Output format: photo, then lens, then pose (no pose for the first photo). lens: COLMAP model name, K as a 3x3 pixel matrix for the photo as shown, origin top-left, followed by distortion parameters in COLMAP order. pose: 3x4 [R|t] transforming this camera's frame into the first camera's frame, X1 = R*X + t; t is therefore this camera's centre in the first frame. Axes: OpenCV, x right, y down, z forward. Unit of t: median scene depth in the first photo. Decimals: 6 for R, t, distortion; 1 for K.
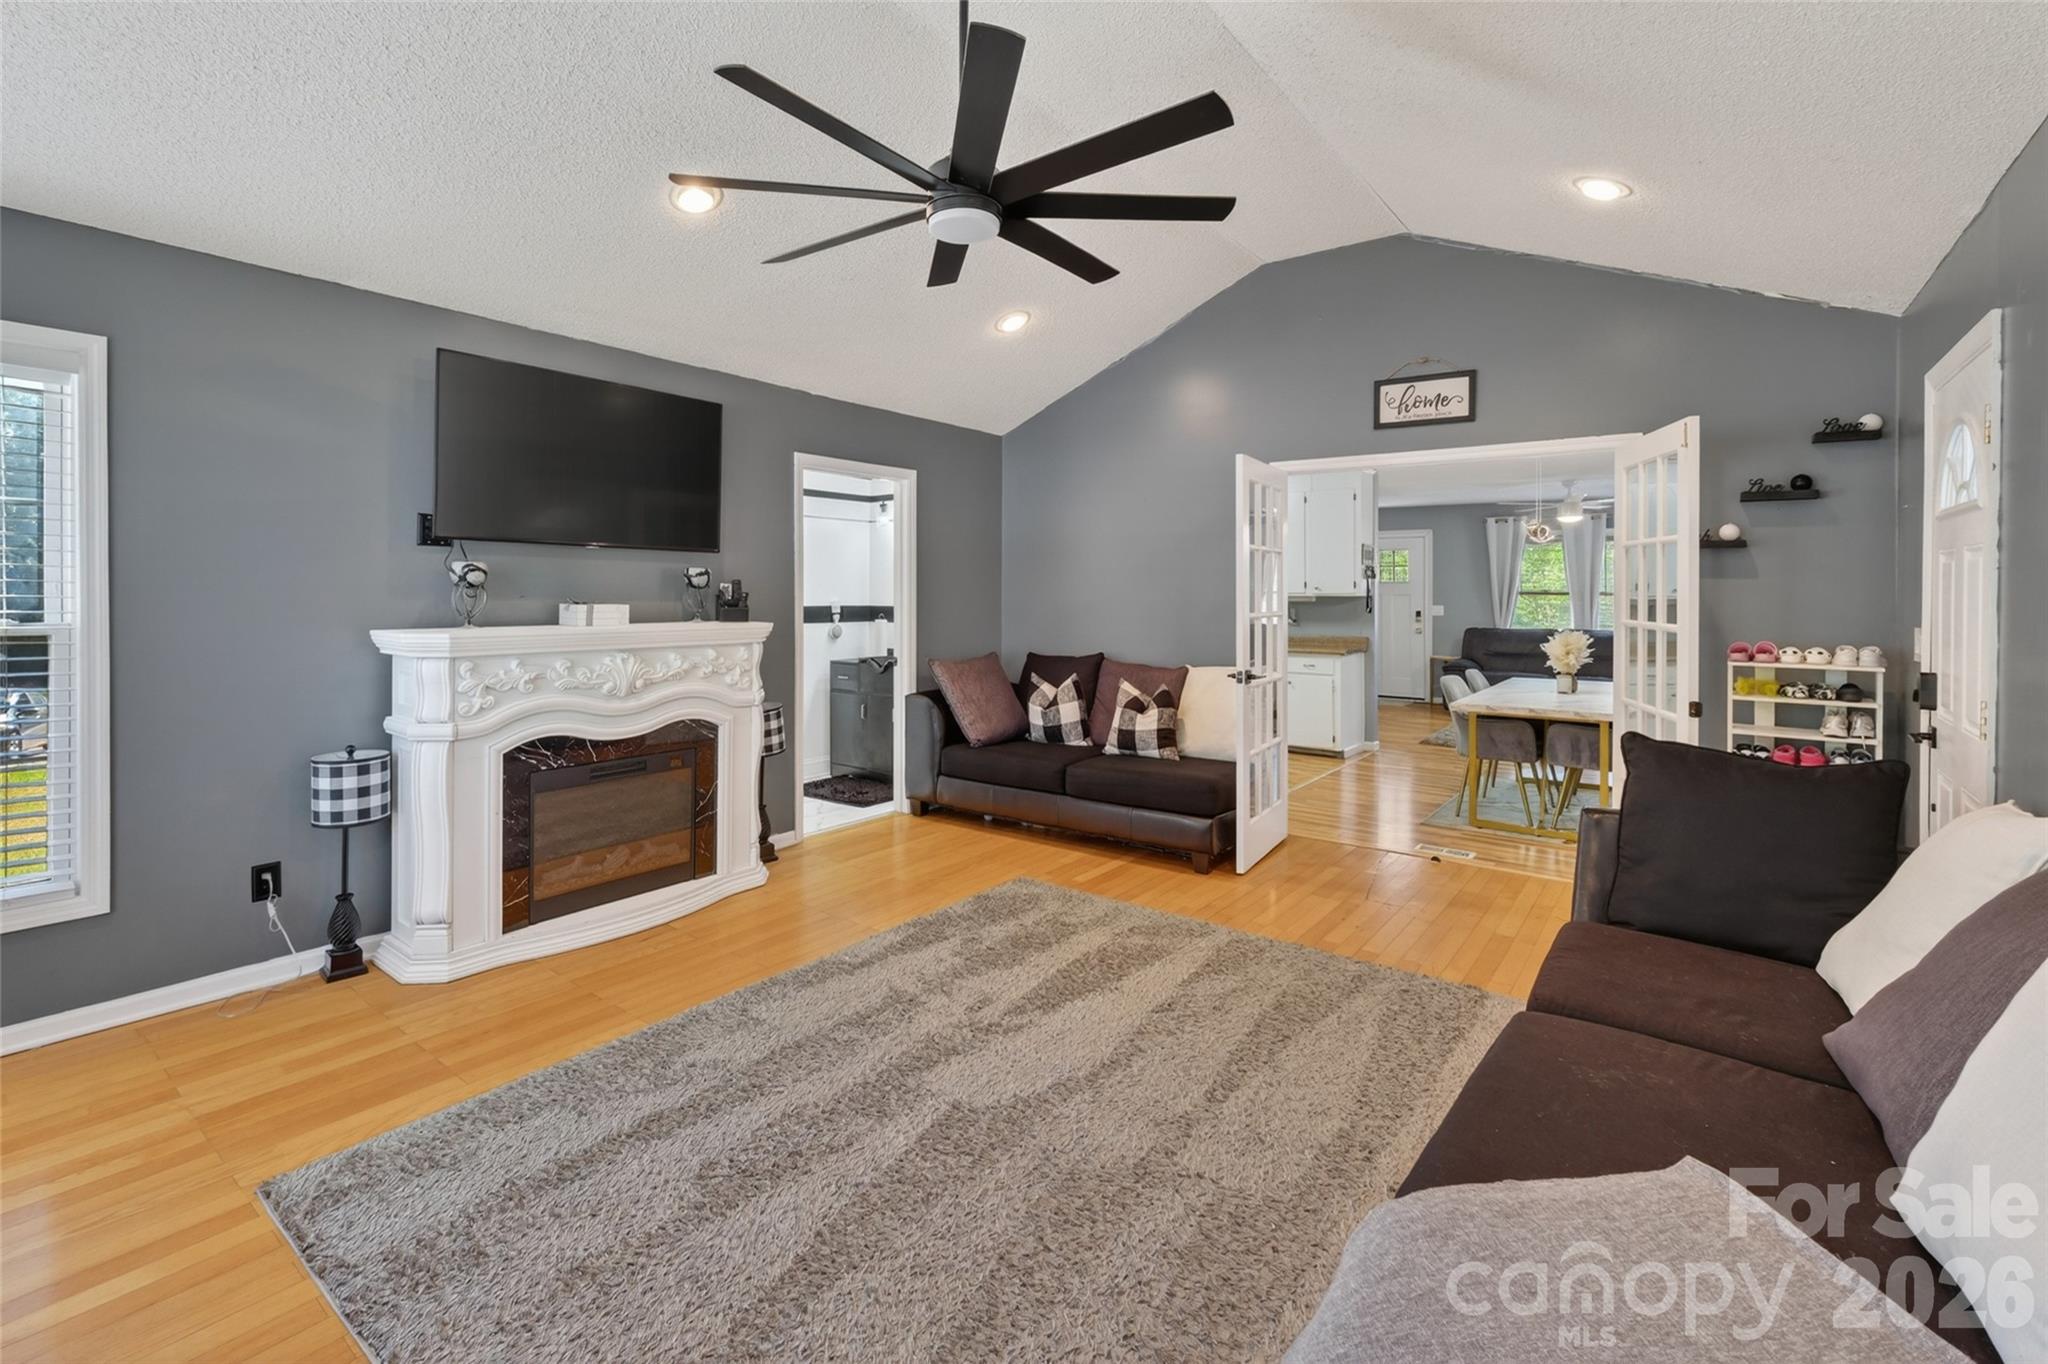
lens RADIAL K [[905.5, 0, 1012.2], [0, 905.5, 596.5], [0, 0, 1]] dist [-0.000510, 0.000138]
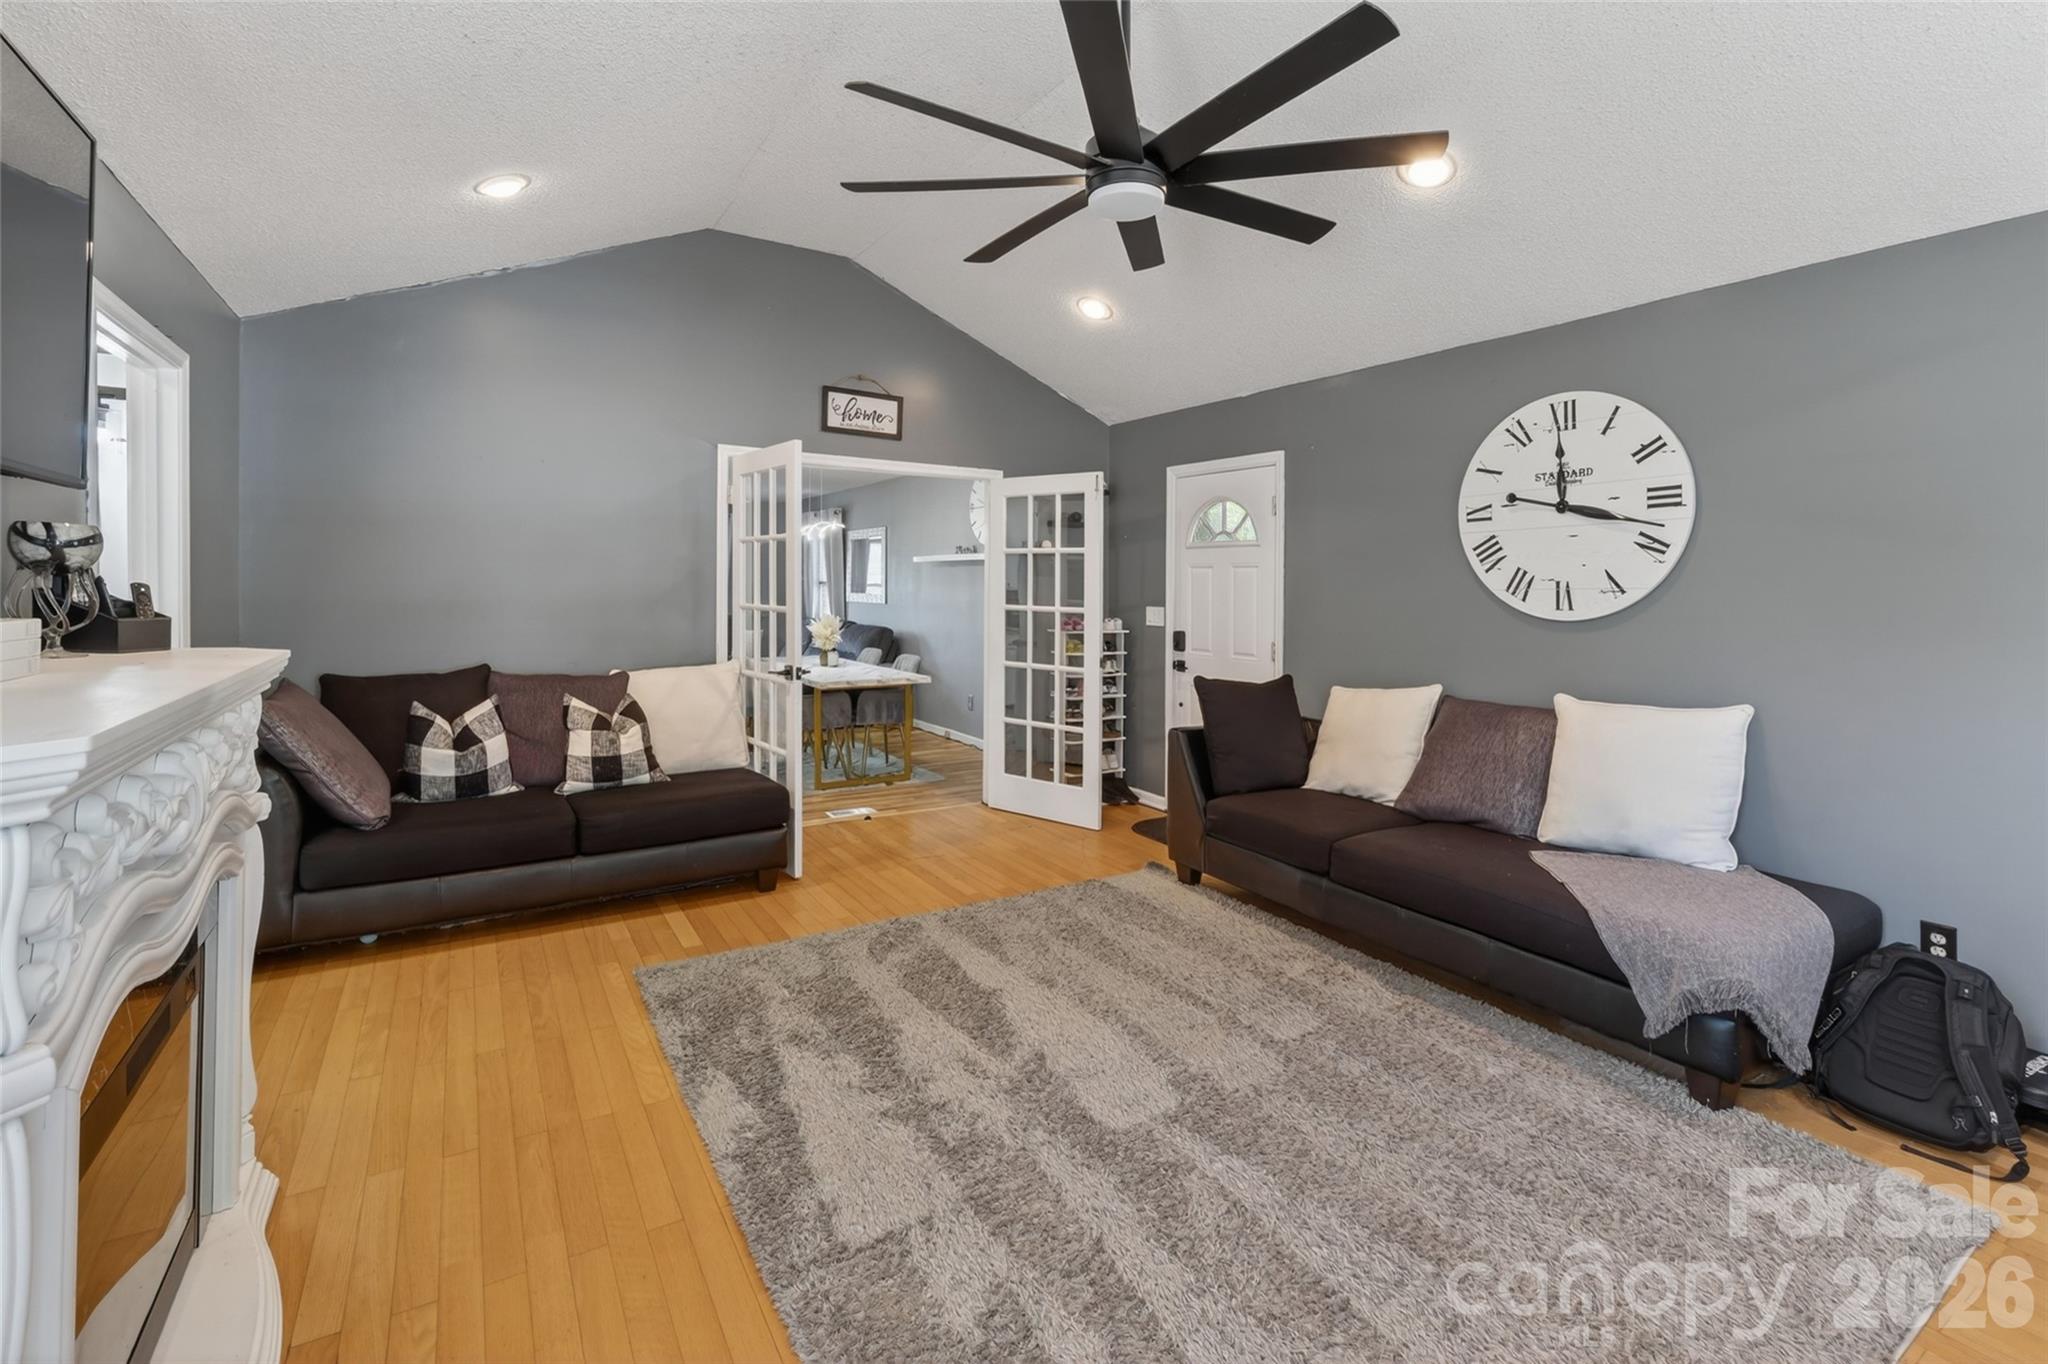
lens RADIAL K [[905.5, 0, 1012.2], [0, 905.5, 596.5], [0, 0, 1]] dist [-0.000510, 0.000138]
pose [[0.364942, -0.013732, 0.930929, -0.519808], [-0.006383, 0.999831, 0.017250, -0.009932], [-0.931008, -0.012237, 0.364793, 0.409495]]
